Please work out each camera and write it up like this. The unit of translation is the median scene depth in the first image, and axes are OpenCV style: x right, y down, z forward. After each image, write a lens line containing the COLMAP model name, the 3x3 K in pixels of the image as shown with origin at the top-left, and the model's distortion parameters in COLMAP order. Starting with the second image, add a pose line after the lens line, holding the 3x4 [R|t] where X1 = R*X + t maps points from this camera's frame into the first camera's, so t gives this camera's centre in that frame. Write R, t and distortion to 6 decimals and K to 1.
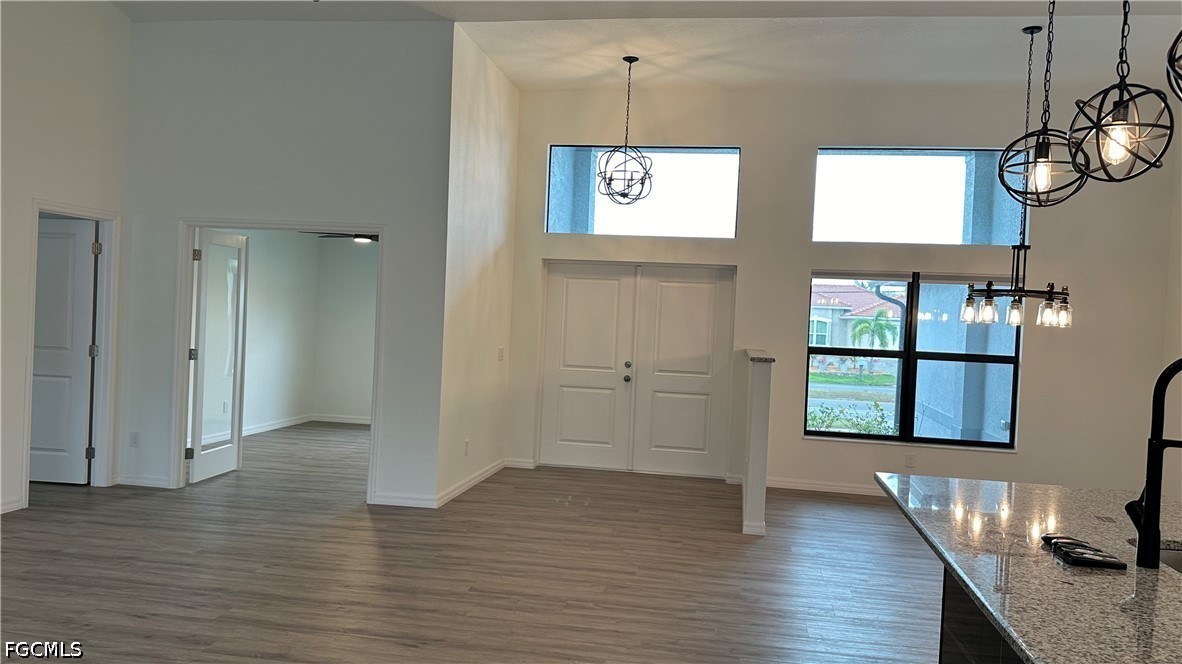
lens RADIAL K [[909.4, 0, 601.3], [0, 909.4, 330.7], [0, 0, 1]] dist [0.069852, -0.002235]
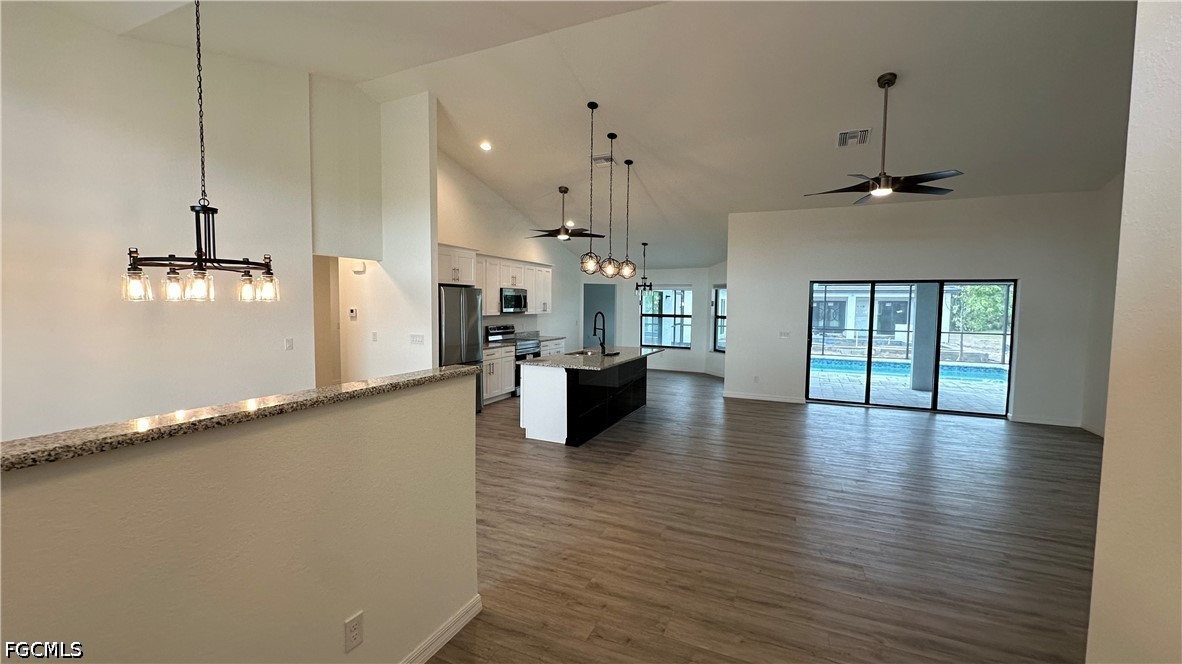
lens RADIAL K [[471.3, 0, 591.0], [0, 471.3, 332.0], [0, 0, 1]] dist [-0.001434, -0.000083]
pose [[-0.960529, -0.071388, 0.268864, -0.013043], [-0.049614, 0.994978, 0.086938, -0.031884], [-0.273720, 0.070167, -0.959247, 1.246460]]
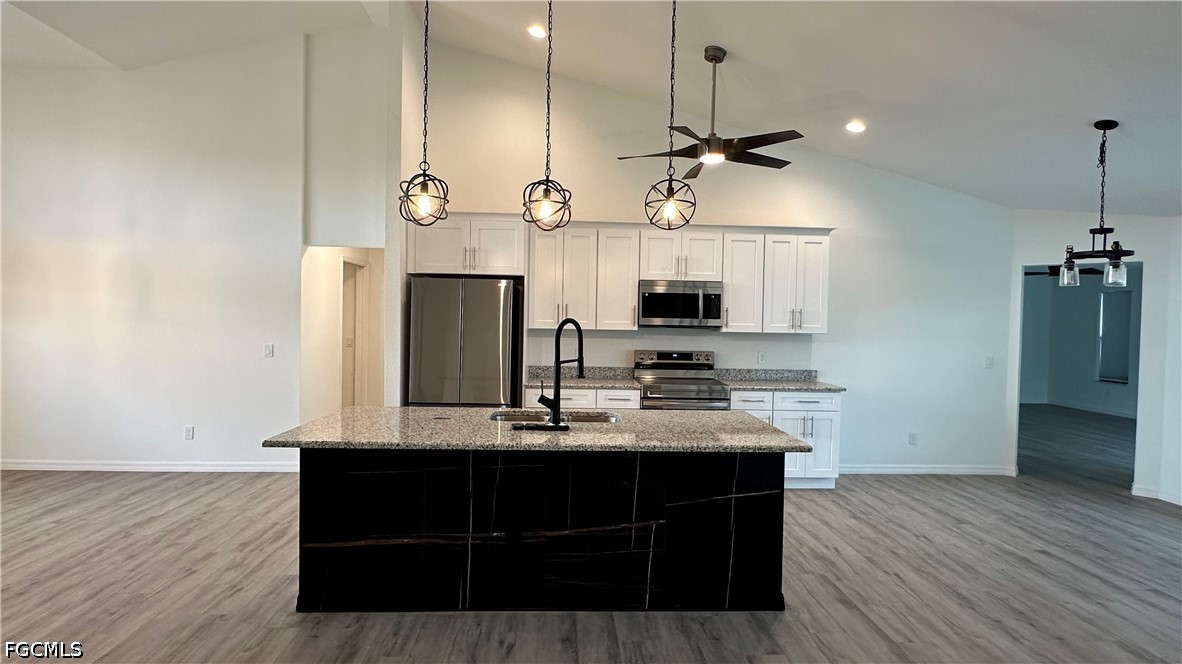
lens RADIAL K [[606.9, 0, 591.0], [0, 606.9, 332.0], [0, 0, 1]] dist [-0.001453, -0.000193]
pose [[-0.199178, -0.071273, 0.977368, -0.254886], [-0.012595, 0.997455, 0.070171, -0.015129], [-0.979882, 0.001667, -0.199568, 0.421861]]
